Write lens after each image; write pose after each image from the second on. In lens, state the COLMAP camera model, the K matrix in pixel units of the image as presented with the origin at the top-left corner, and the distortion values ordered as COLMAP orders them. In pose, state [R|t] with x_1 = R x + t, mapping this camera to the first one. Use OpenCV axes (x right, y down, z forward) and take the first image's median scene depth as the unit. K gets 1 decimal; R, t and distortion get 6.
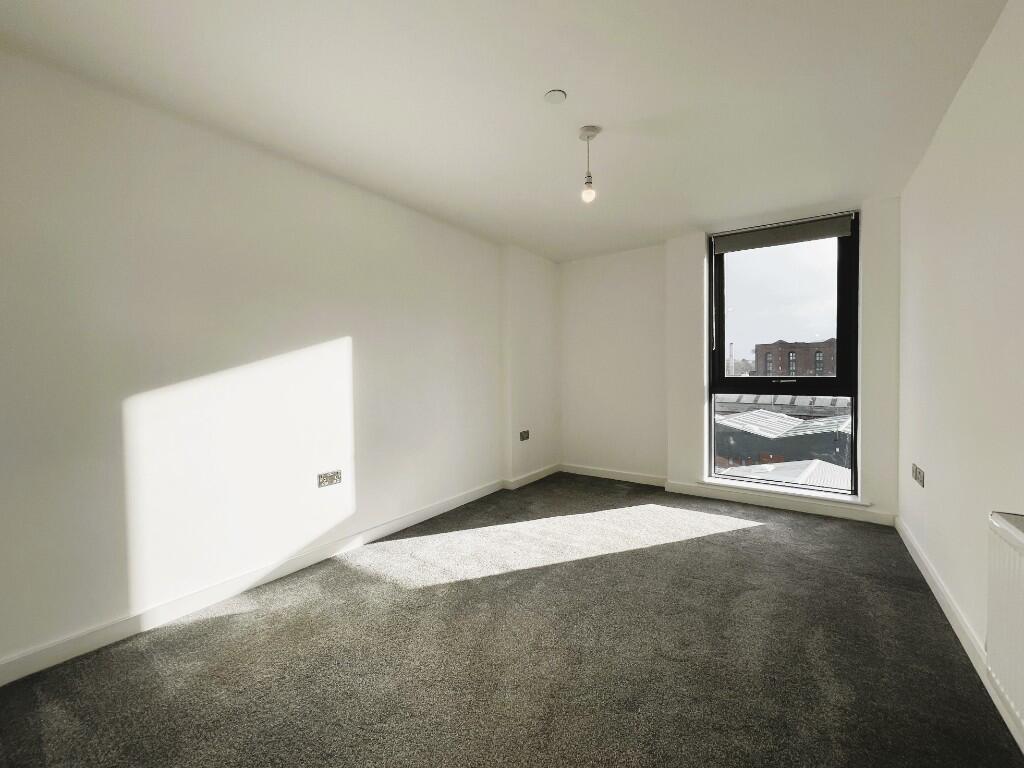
lens RADIAL K [[420.5, 0, 502.8], [0, 420.5, 380.0], [0, 0, 1]] dist [-0.000306, -0.000025]
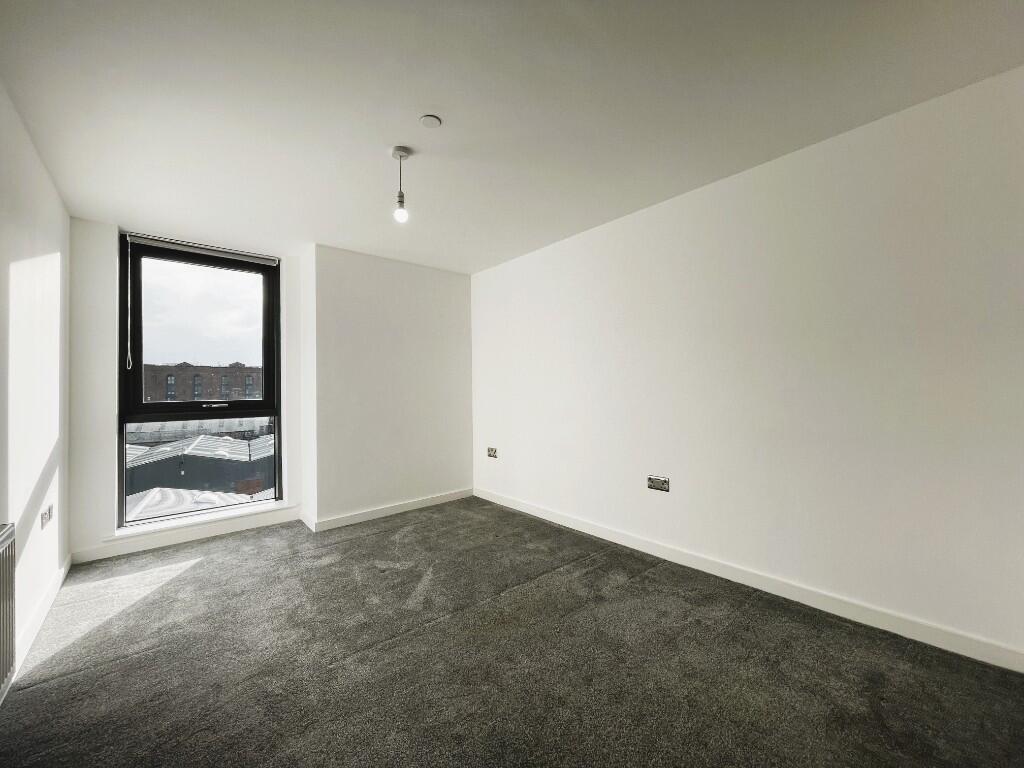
lens RADIAL K [[420.5, 0, 502.8], [0, 420.5, 380.0], [0, 0, 1]] dist [-0.000306, -0.000025]
pose [[0.243484, 0.020775, 0.969682, -0.125648], [0.033794, 0.998982, -0.029888, -0.004237], [-0.969316, 0.040047, 0.242534, 0.103538]]
